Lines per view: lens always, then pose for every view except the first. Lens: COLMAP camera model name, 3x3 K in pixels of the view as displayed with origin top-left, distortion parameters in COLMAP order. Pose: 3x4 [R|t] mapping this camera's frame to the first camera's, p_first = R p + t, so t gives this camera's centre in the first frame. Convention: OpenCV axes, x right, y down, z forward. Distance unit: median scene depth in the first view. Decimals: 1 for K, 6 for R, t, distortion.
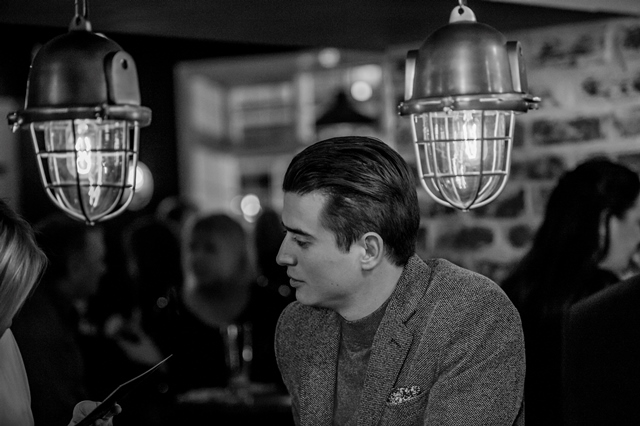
lens RADIAL K [[1937.2, 0, 320.0], [0, 1937.2, 212.9], [0, 0, 1]] dist [-0.562295, 0.000000]
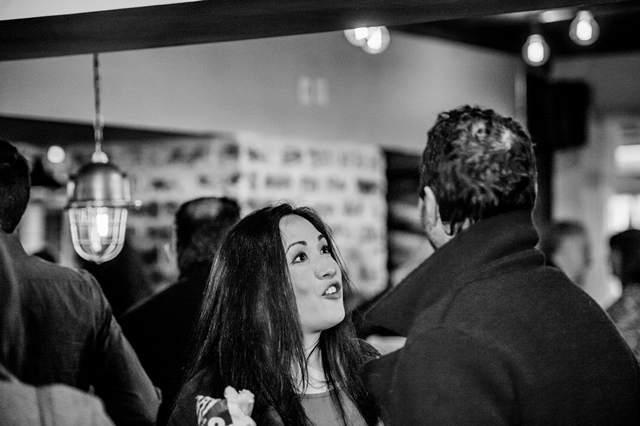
lens RADIAL K [[1937.2, 0, 320.0], [0, 1937.2, 213.5], [0, 0, 1]] dist [-0.562295, 0.000000]
pose [[0.987141, 0.040448, 0.154653, -0.001711], [-0.037187, 0.999022, -0.023924, -0.011605], [-0.155469, 0.017865, 0.987679, -0.880719]]
